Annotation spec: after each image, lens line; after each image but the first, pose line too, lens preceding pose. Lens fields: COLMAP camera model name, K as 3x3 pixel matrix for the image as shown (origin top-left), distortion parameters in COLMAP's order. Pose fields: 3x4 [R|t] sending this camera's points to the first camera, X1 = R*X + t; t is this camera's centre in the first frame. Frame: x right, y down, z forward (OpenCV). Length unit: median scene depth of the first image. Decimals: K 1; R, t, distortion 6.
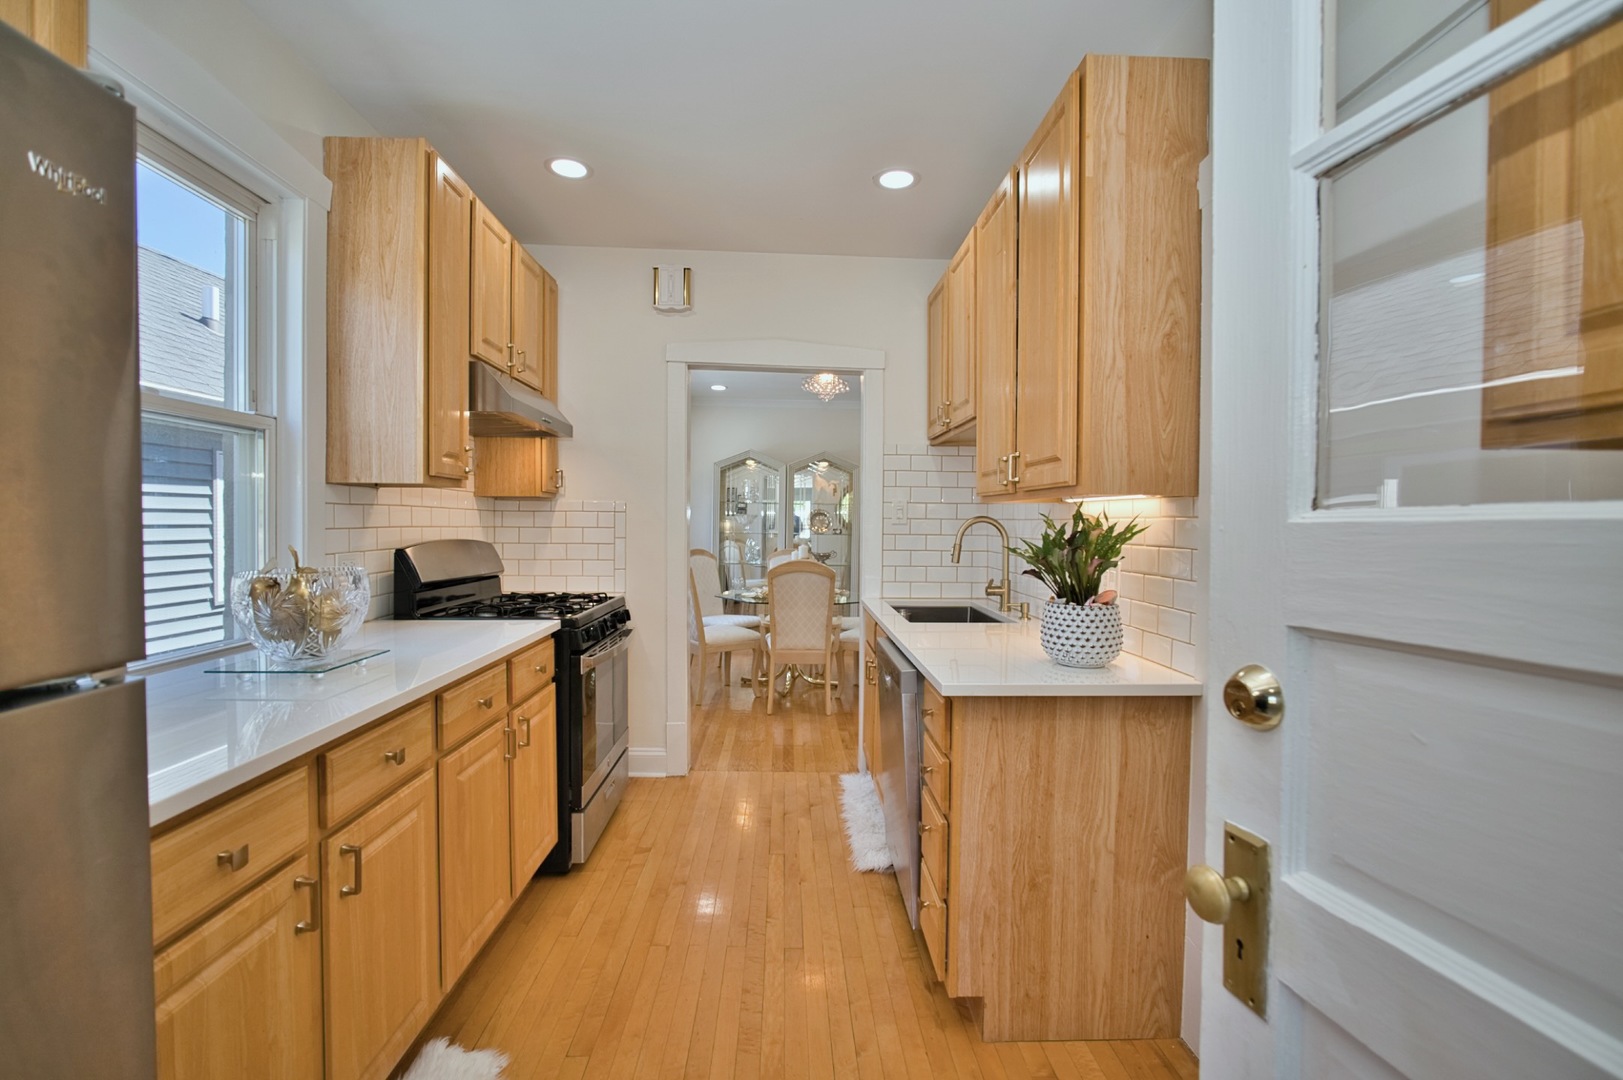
lens RADIAL K [[707.1, 0, 810.0], [0, 707.1, 537.7], [0, 0, 1]] dist [-0.021007, 0.005901]
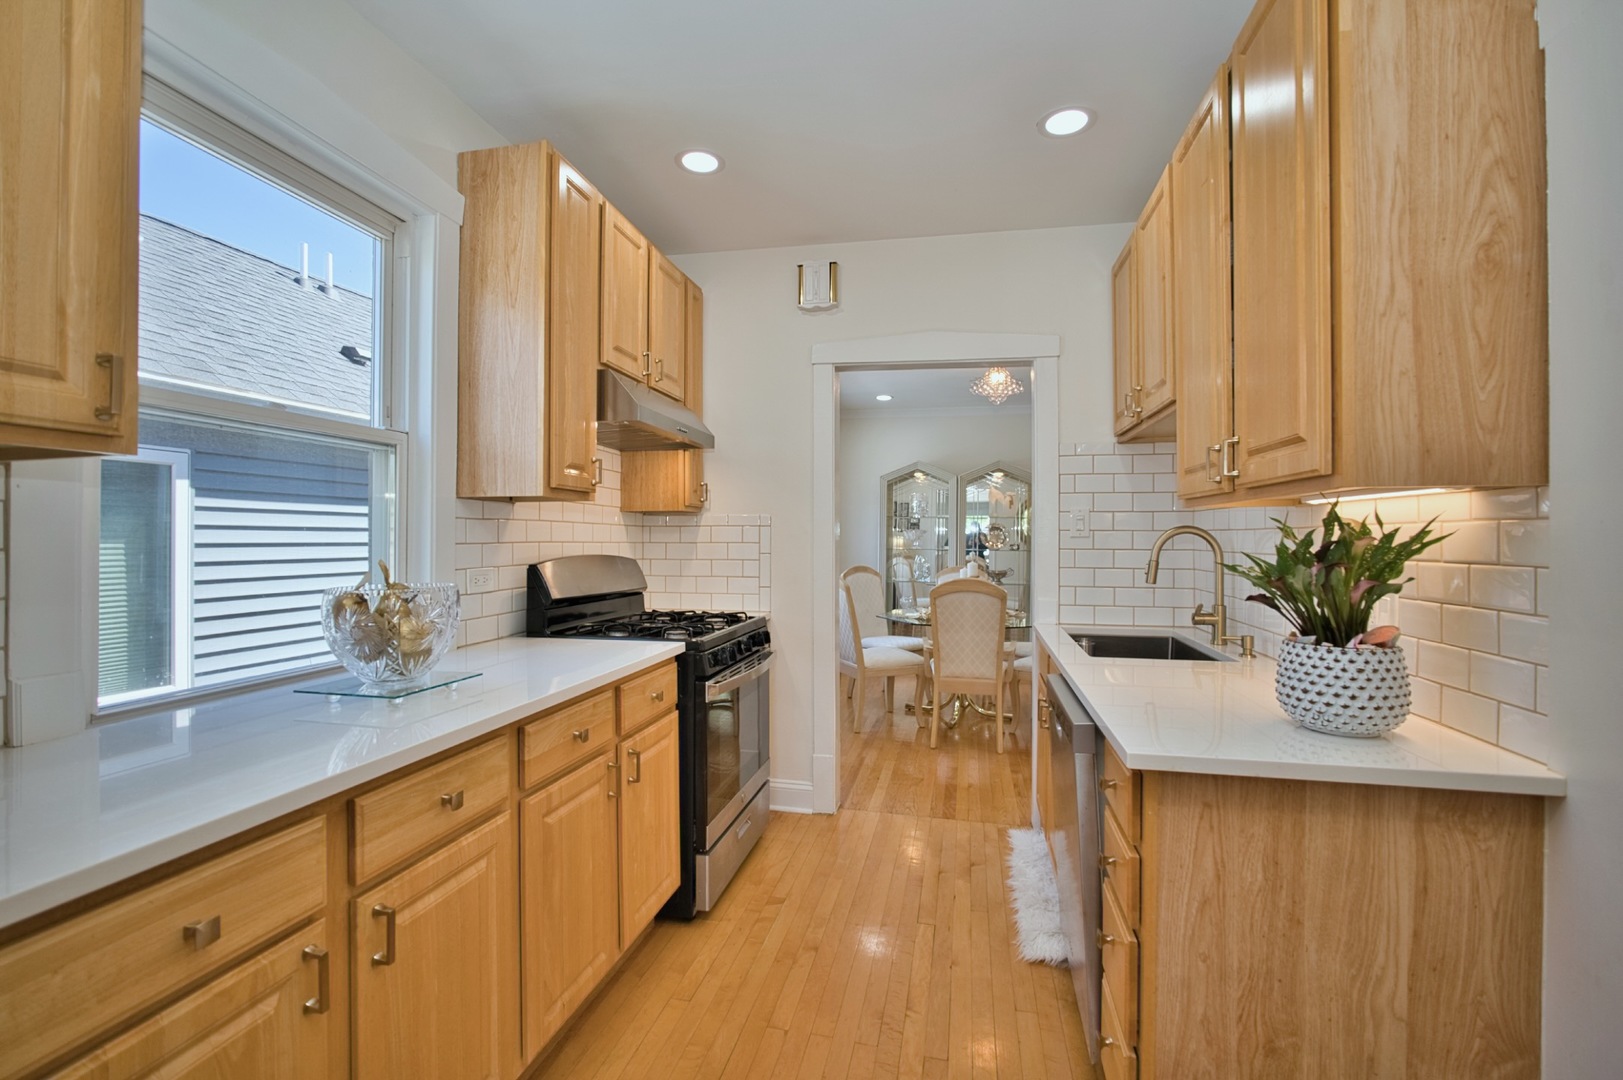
lens RADIAL K [[707.1, 0, 810.0], [0, 707.1, 537.7], [0, 0, 1]] dist [-0.021007, 0.005901]
pose [[0.967909, -0.006981, -0.251204, 0.045286], [0.000851, 0.999699, -0.024501, 0.003691], [0.251300, 0.023501, 0.967624, 0.176631]]
